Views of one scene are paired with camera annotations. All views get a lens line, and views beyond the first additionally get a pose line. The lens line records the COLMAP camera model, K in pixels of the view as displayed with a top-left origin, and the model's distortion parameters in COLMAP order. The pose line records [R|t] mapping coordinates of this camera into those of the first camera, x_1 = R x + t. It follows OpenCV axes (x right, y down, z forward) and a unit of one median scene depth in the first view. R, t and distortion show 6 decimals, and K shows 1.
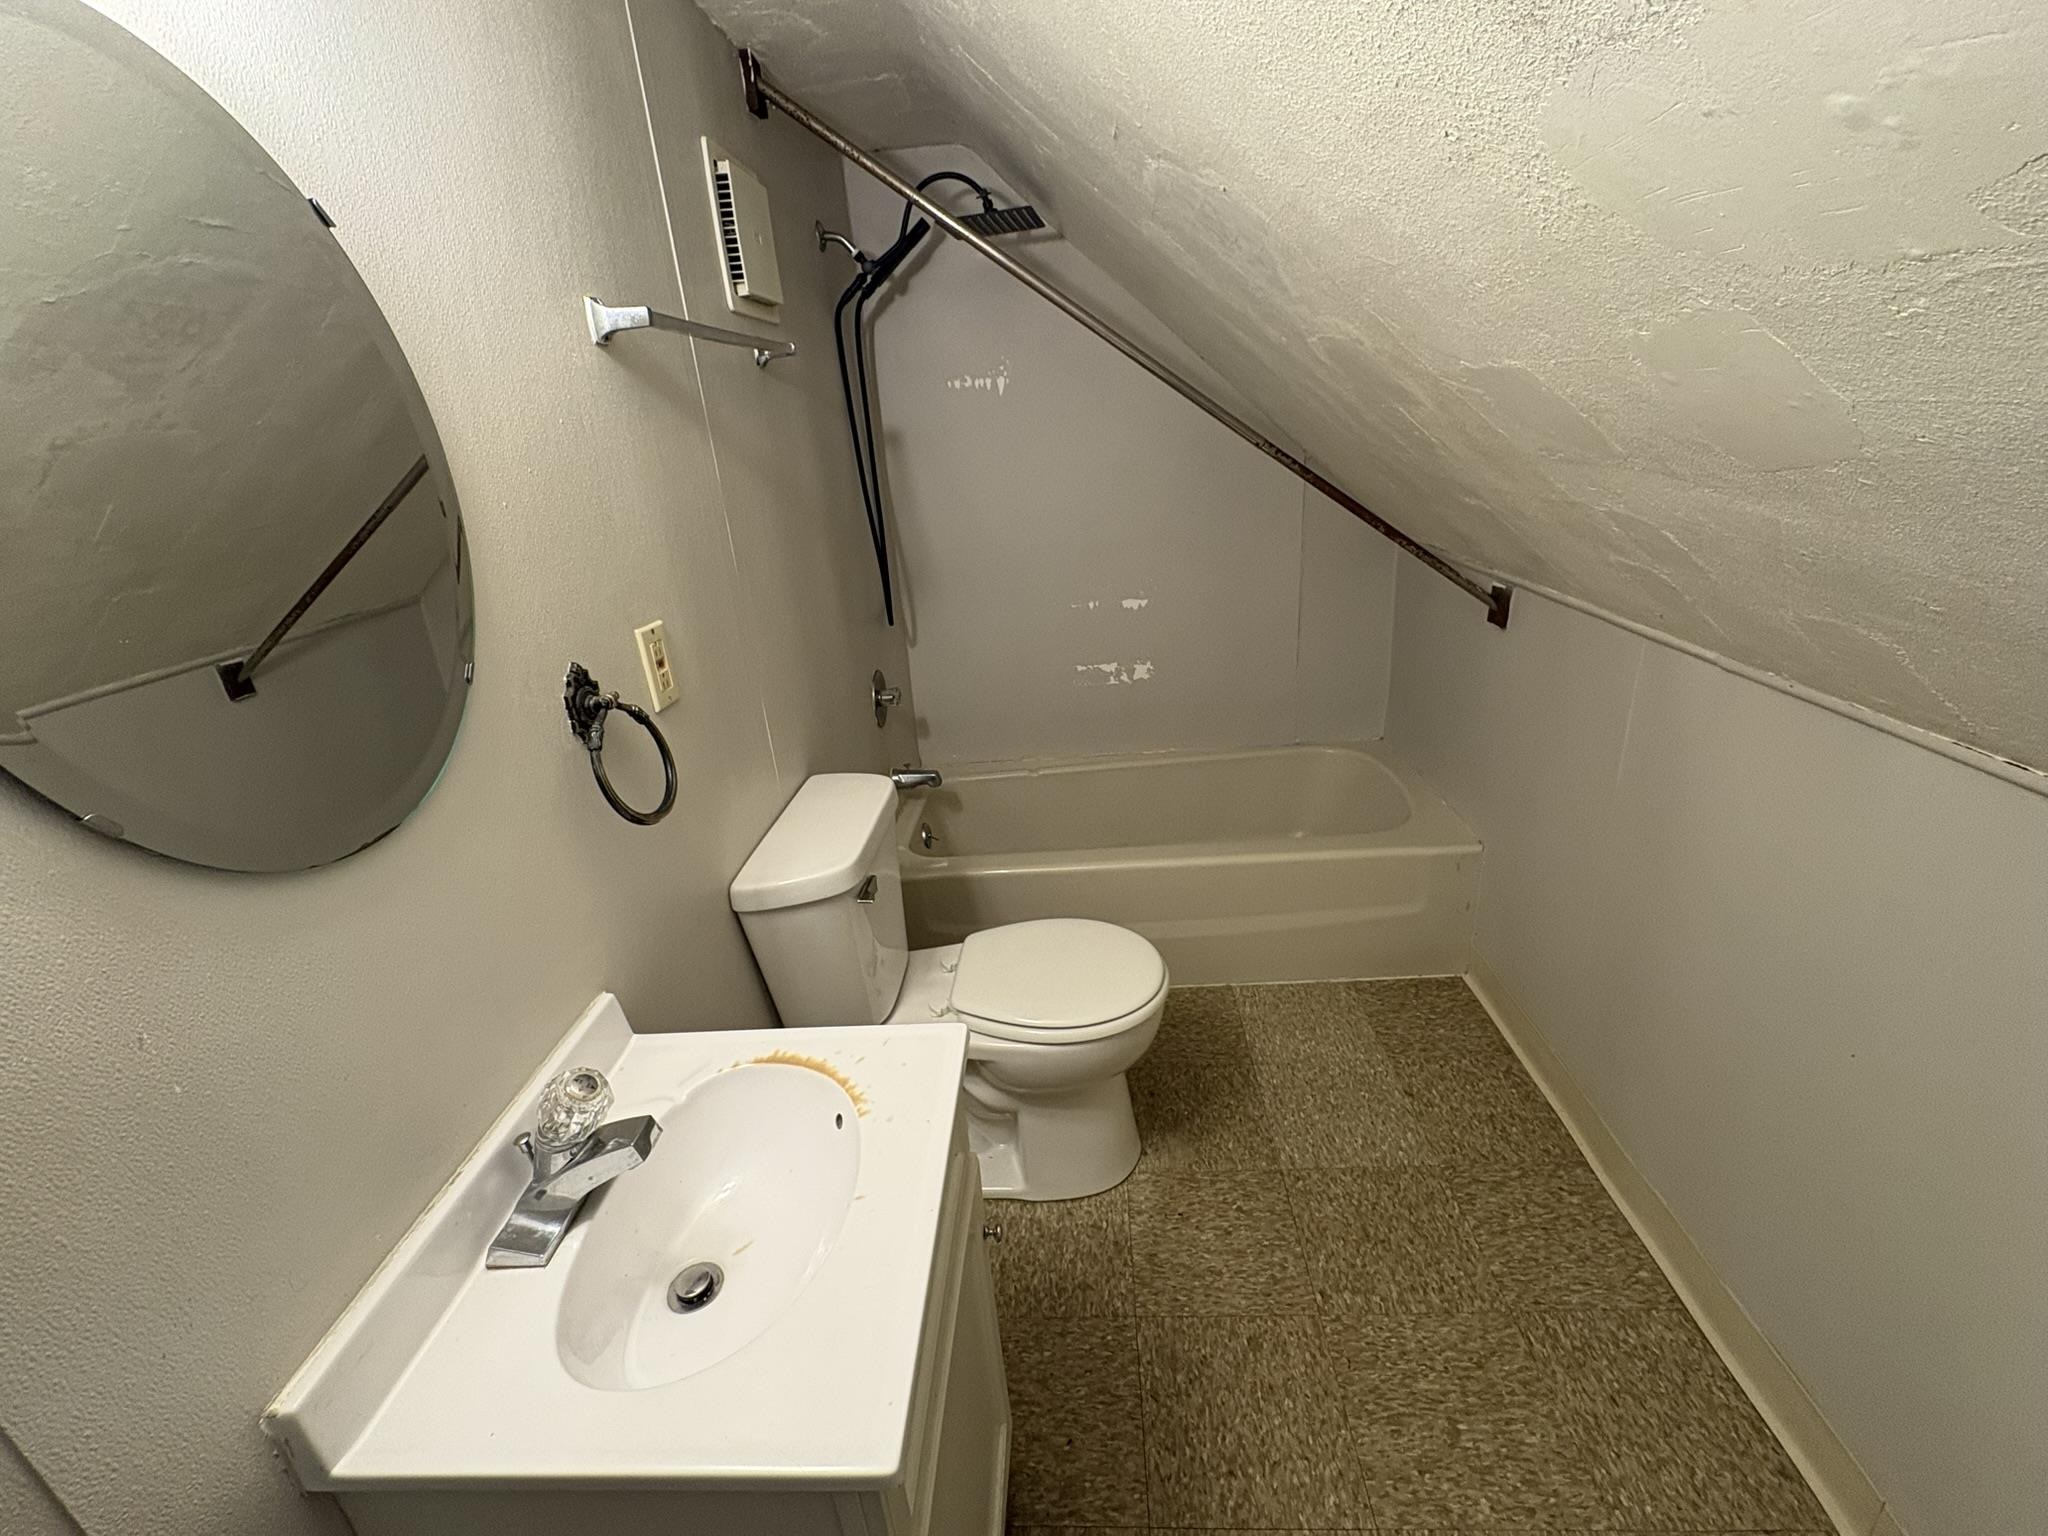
lens RADIAL K [[887.7, 0, 1022.5], [0, 887.7, 768.8], [0, 0, 1]] dist [0.001823, 0.000241]
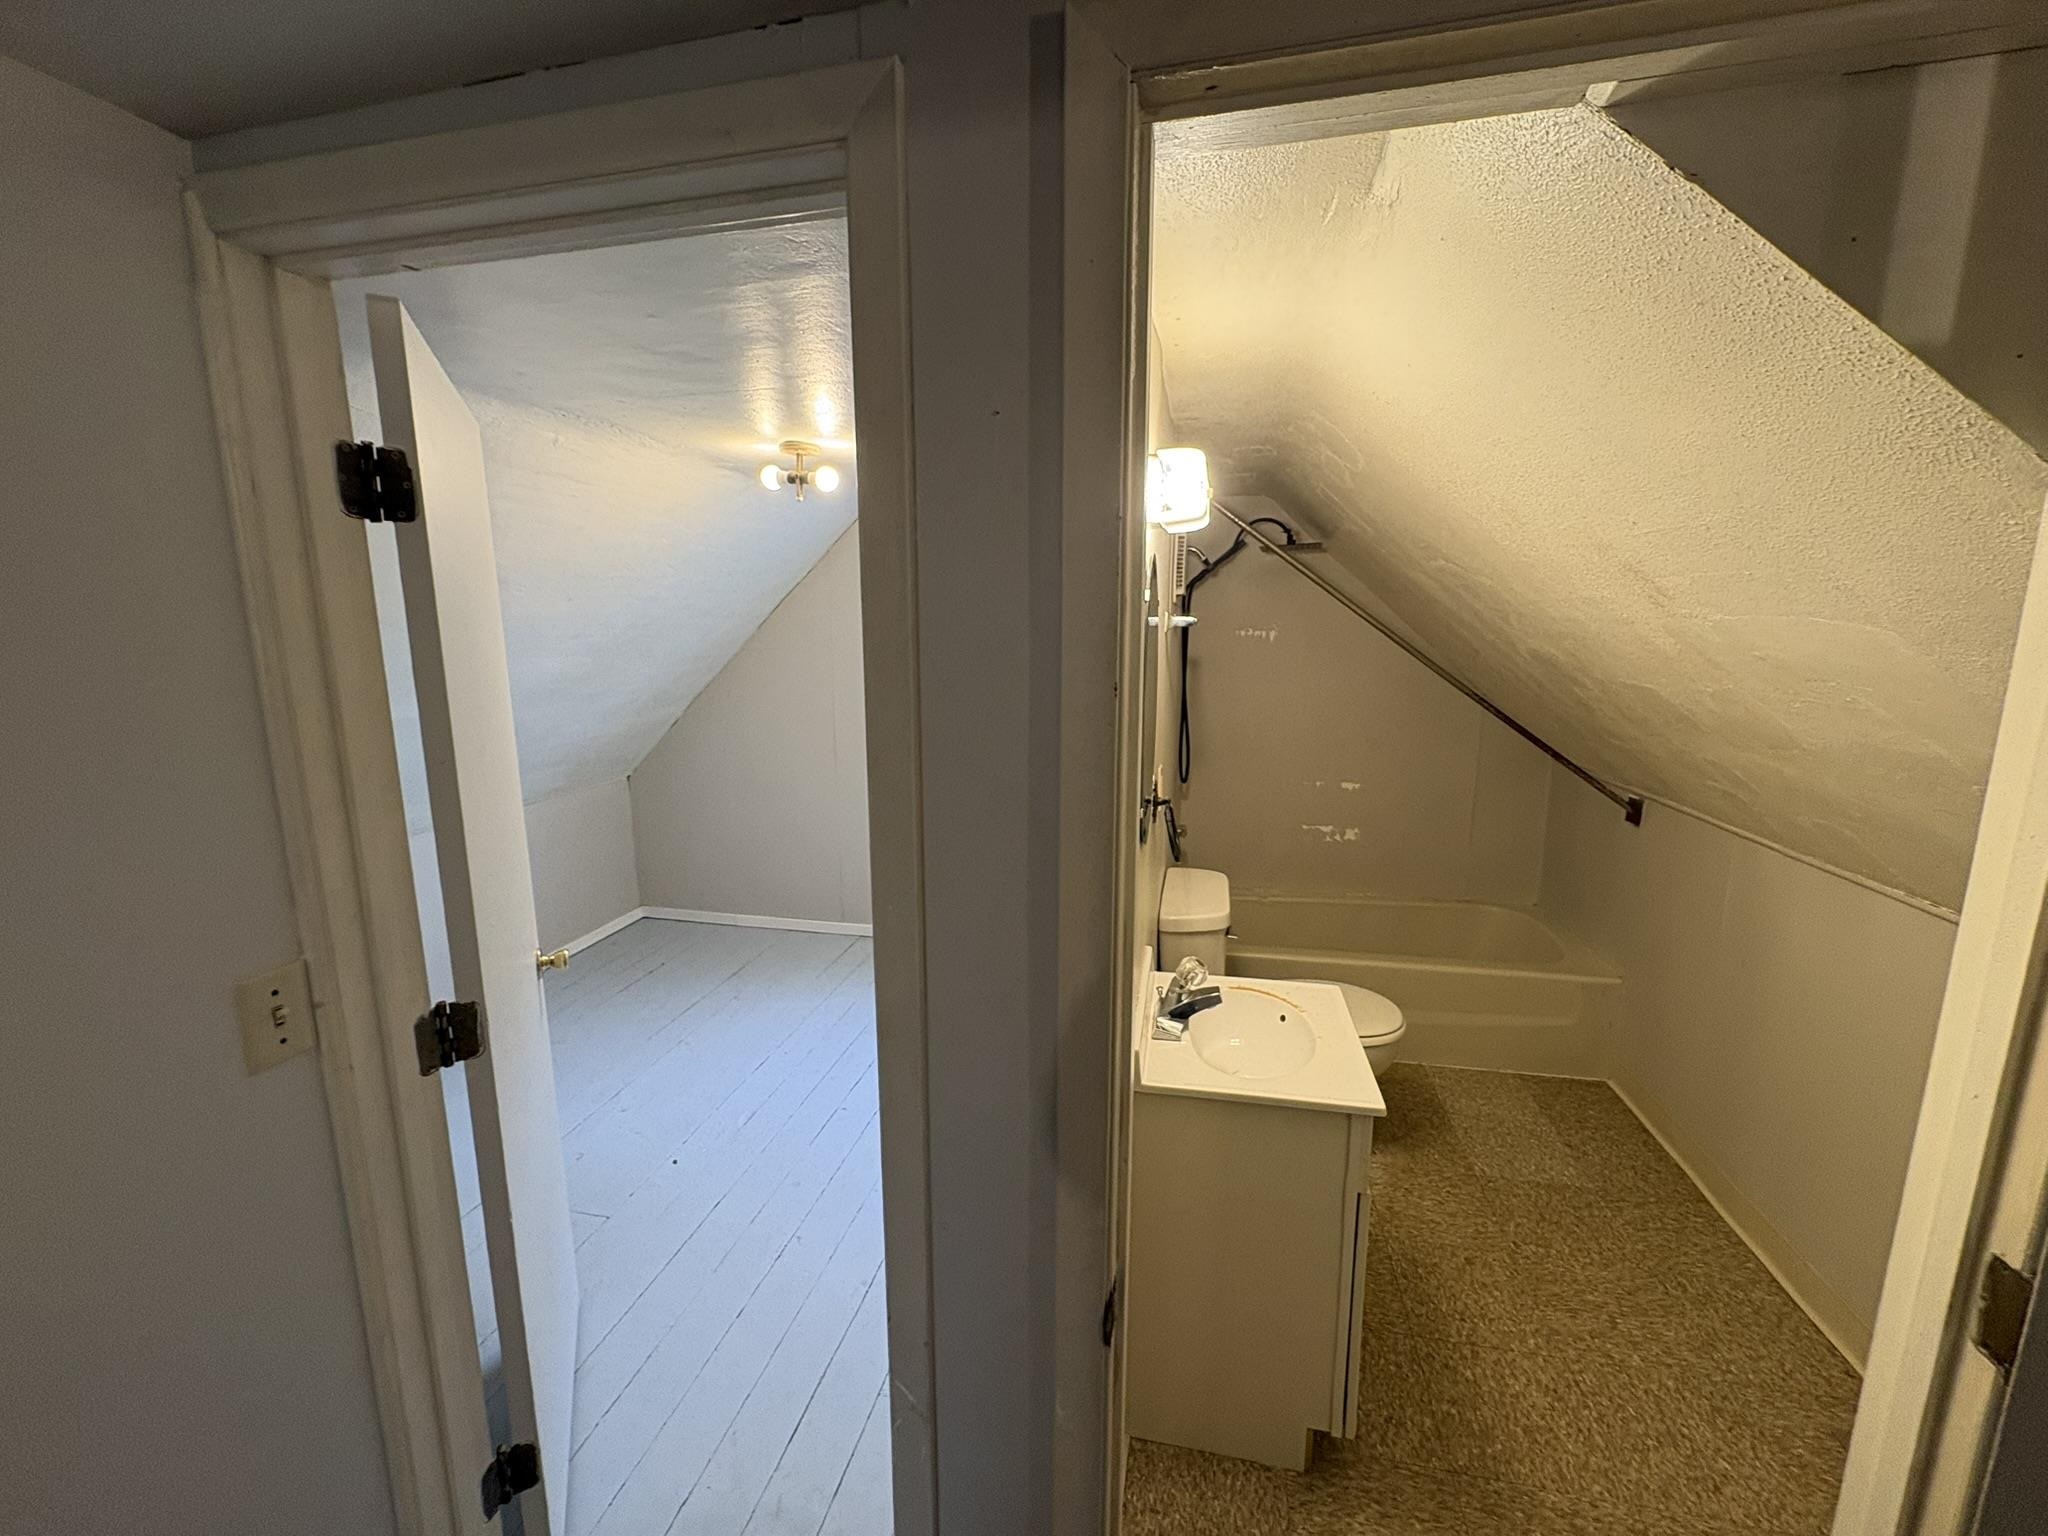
lens RADIAL K [[815.9, 0, 1025.6], [0, 815.9, 767.6], [0, 0, 1]] dist [0.000865, 0.000186]
pose [[0.984401, 0.099390, -0.145177, -0.338493], [-0.125570, 0.974864, -0.184045, 0.154393], [0.123235, 0.199403, 0.972138, -0.576504]]
